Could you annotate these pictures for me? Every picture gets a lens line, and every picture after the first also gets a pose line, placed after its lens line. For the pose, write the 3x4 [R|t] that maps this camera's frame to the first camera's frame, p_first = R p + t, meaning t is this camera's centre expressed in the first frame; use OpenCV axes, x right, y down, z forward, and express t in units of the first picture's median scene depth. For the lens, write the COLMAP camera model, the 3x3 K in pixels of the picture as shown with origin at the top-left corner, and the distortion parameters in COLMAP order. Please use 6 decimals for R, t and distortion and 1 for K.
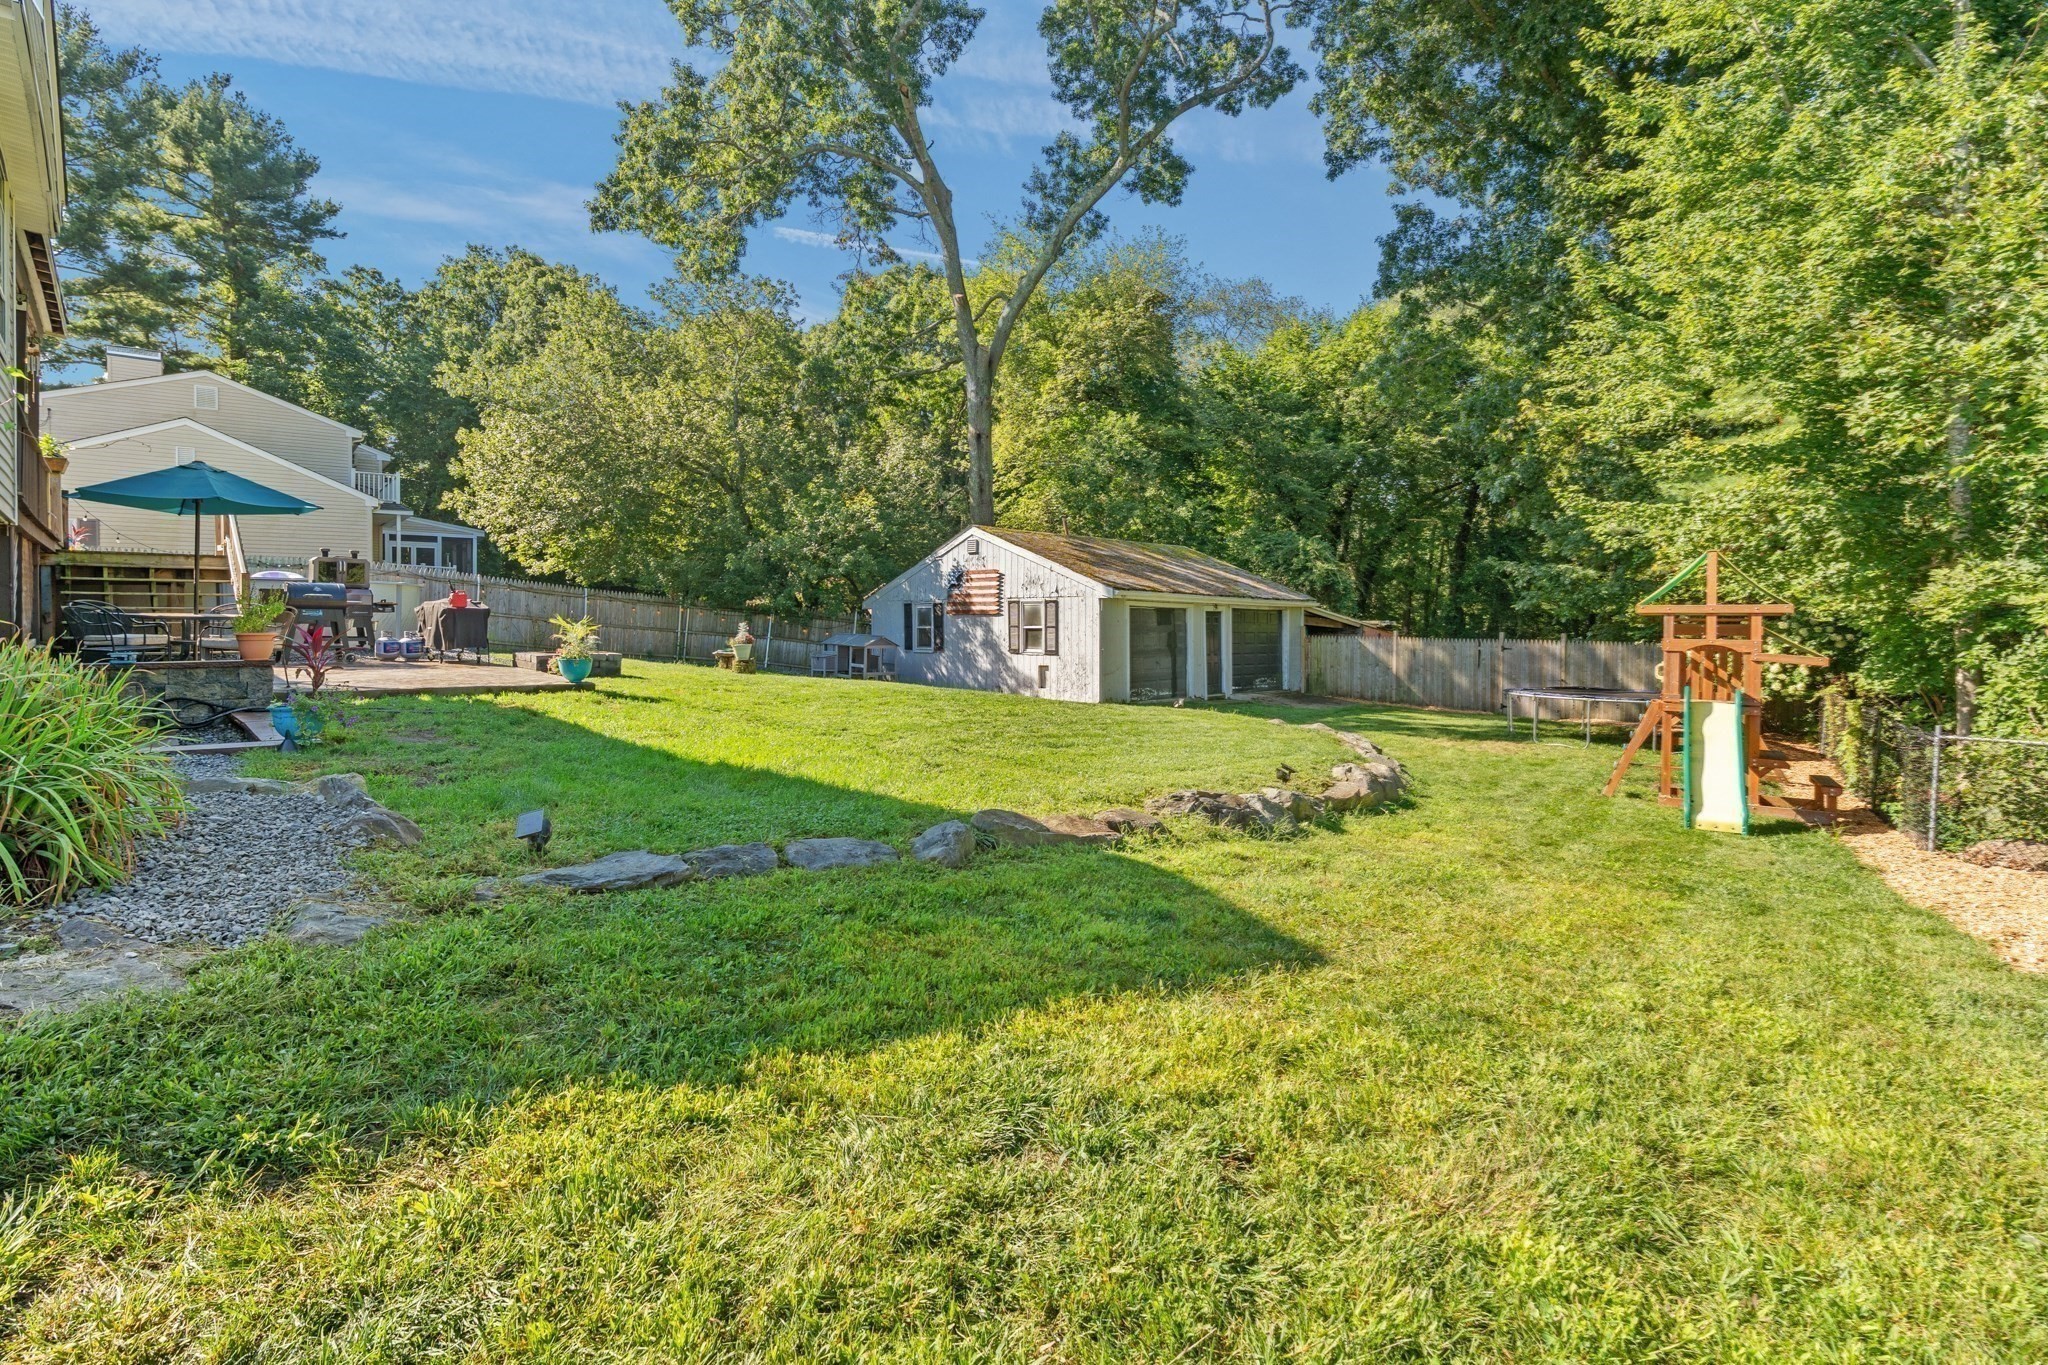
lens RADIAL K [[902.9, 0, 991.5], [0, 902.9, 633.9], [0, 0, 1]] dist [0.001236, 0.001091]
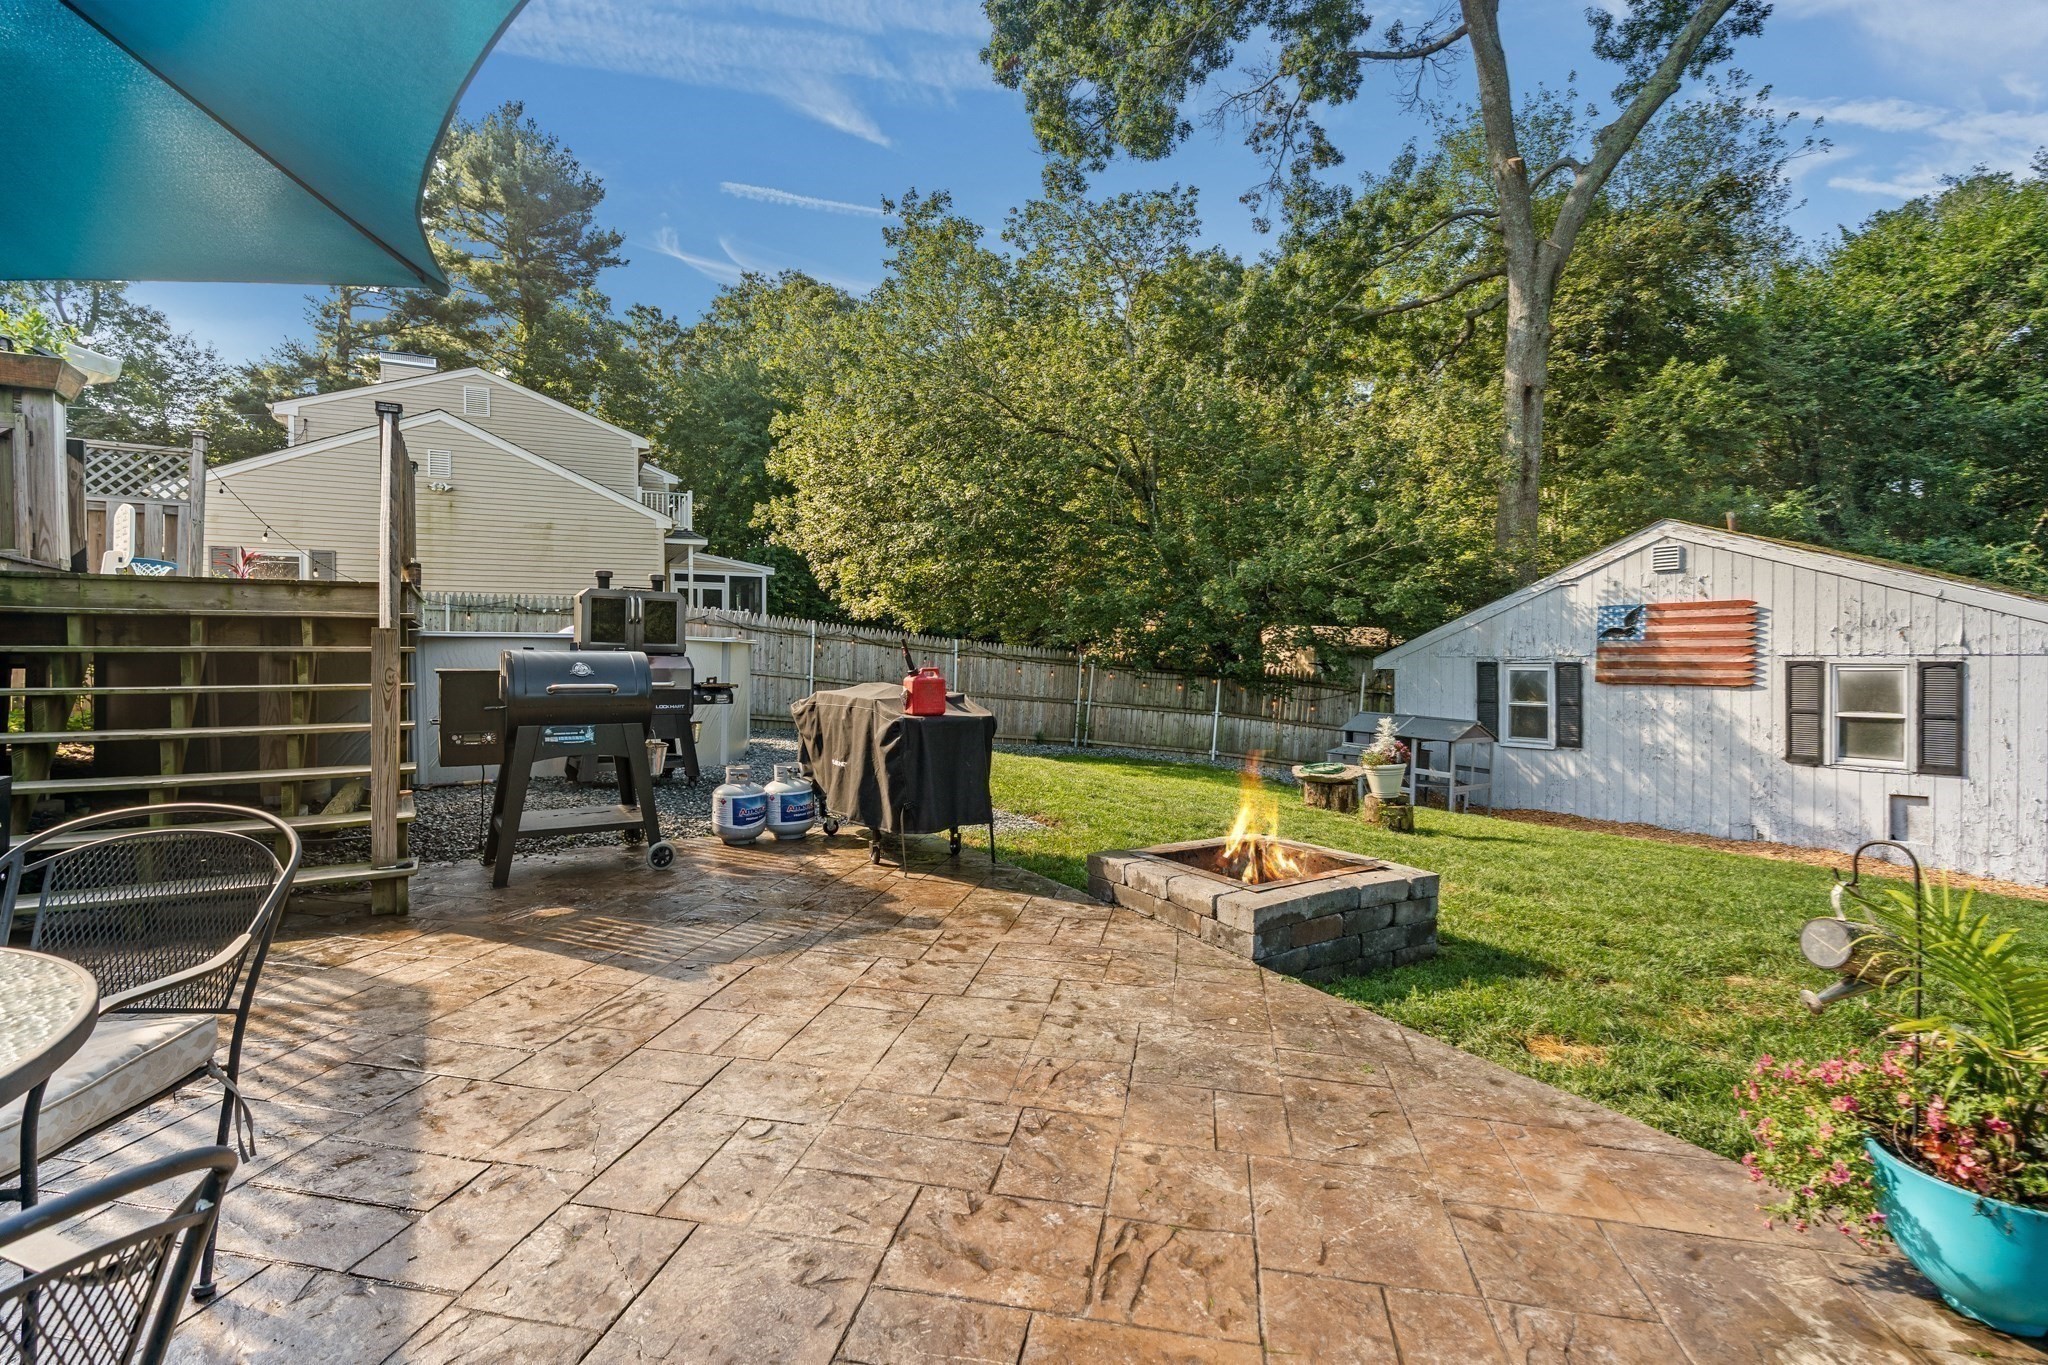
lens RADIAL K [[902.9, 0, 1022.3], [0, 902.9, 673.7], [0, 0, 1]] dist [0.001236, 0.001091]
pose [[0.978700, 0.001806, -0.205285, -0.204261], [-0.001666, 0.999998, 0.000853, -0.019765], [0.205287, -0.000492, 0.978702, 0.279556]]
